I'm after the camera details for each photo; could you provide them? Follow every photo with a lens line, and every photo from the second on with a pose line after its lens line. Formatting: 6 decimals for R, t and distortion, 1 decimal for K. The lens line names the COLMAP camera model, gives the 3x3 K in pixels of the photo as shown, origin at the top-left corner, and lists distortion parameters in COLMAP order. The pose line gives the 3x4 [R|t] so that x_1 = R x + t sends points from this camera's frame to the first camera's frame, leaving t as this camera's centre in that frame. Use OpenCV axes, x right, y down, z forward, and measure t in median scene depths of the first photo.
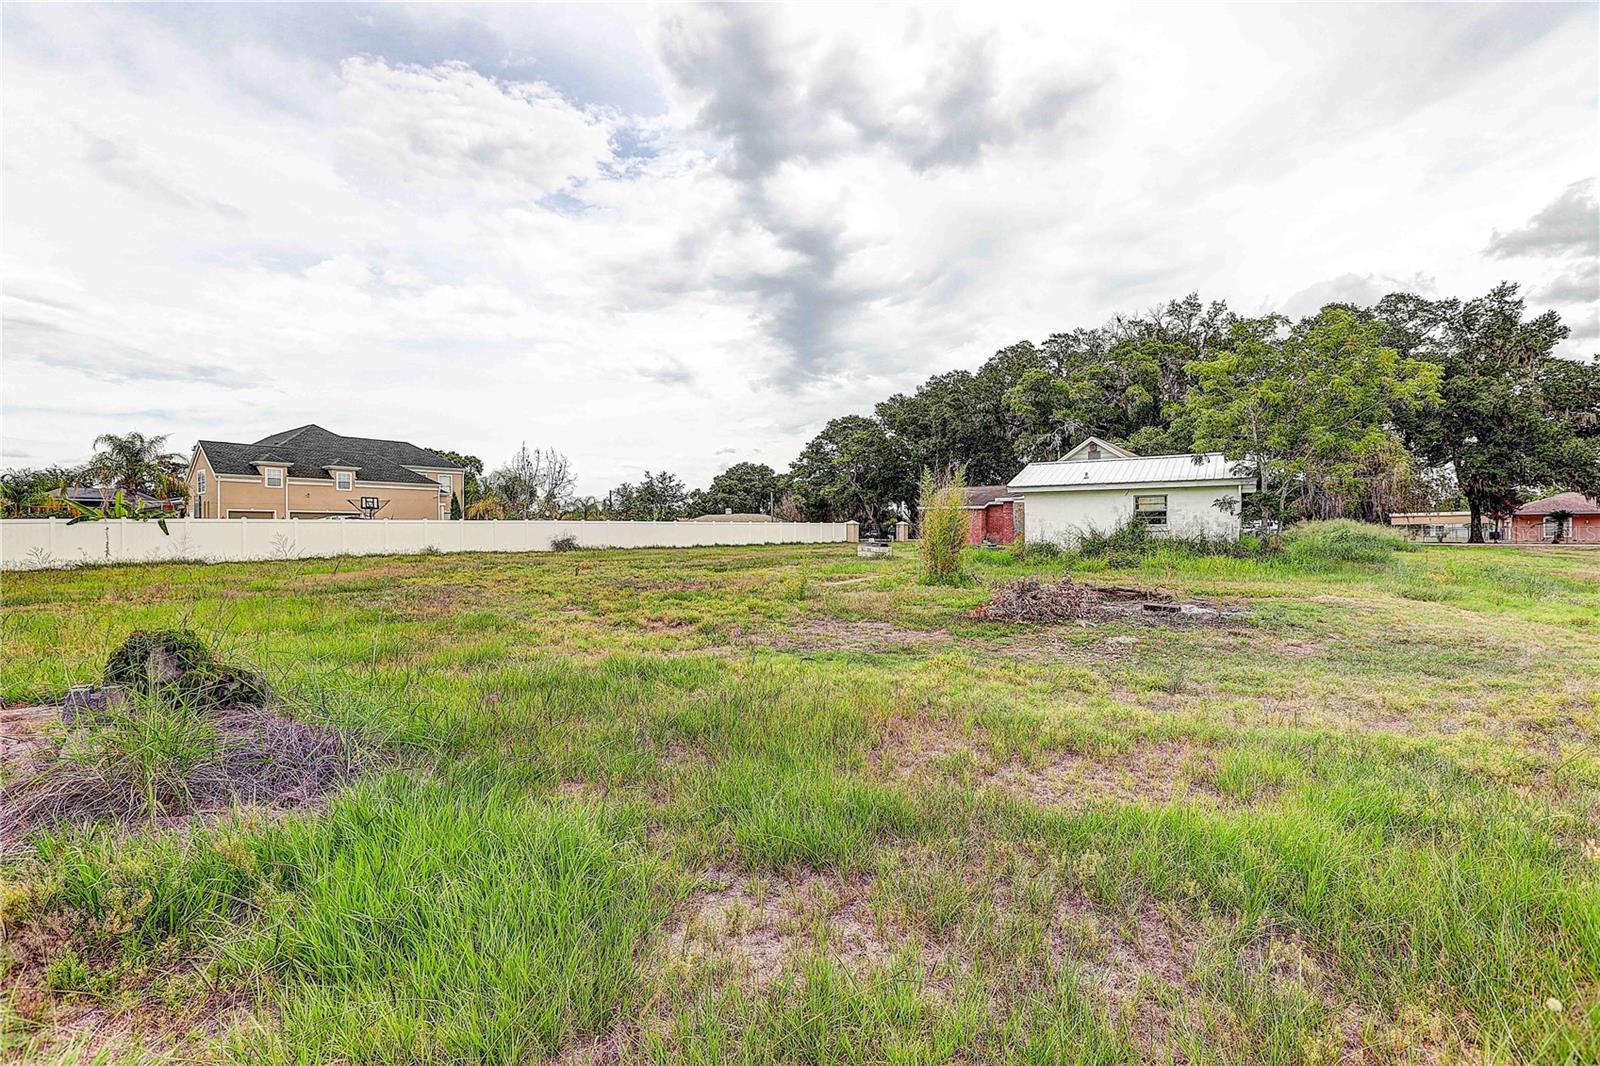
lens RADIAL K [[725.2, 0, 796.2], [0, 725.2, 535.6], [0, 0, 1]] dist [-0.058612, 0.022542]
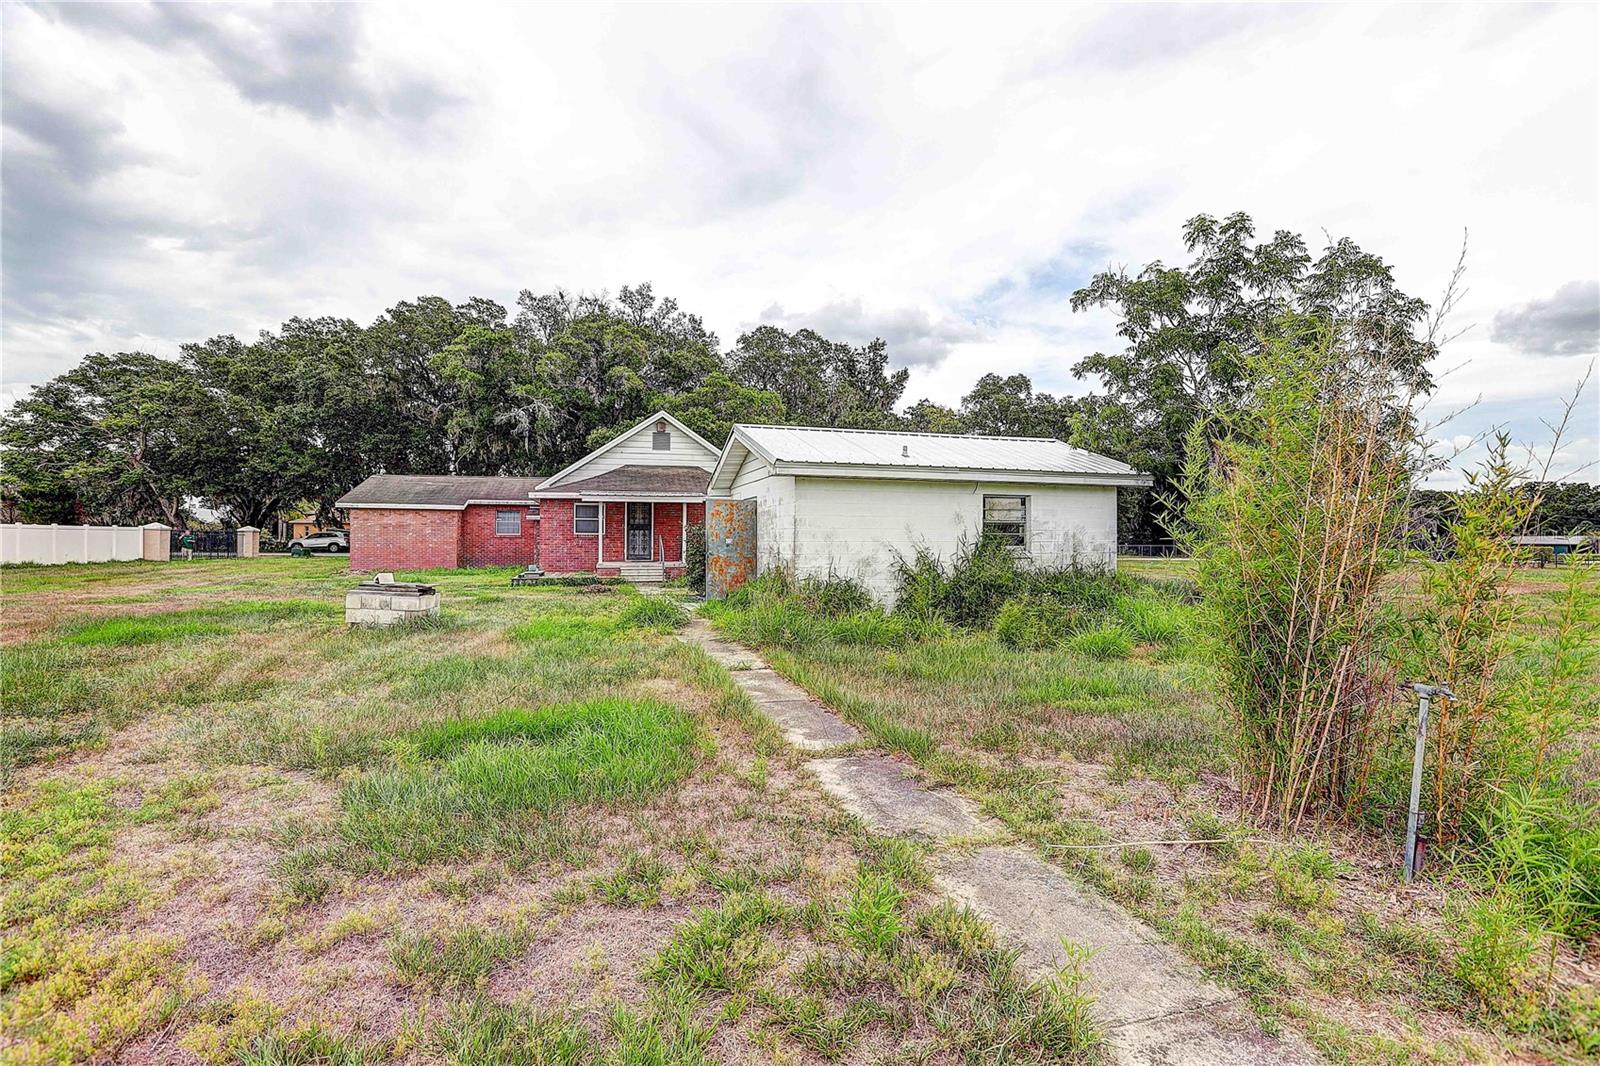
lens RADIAL K [[734.8, 0, 791.1], [0, 734.8, 528.1], [0, 0, 1]] dist [-0.053674, 0.020952]
pose [[0.656265, 0.022061, 0.754208, -0.018284], [-0.004837, 0.999675, -0.025032, -0.004869], [-0.754515, 0.012779, 0.656159, 0.248085]]
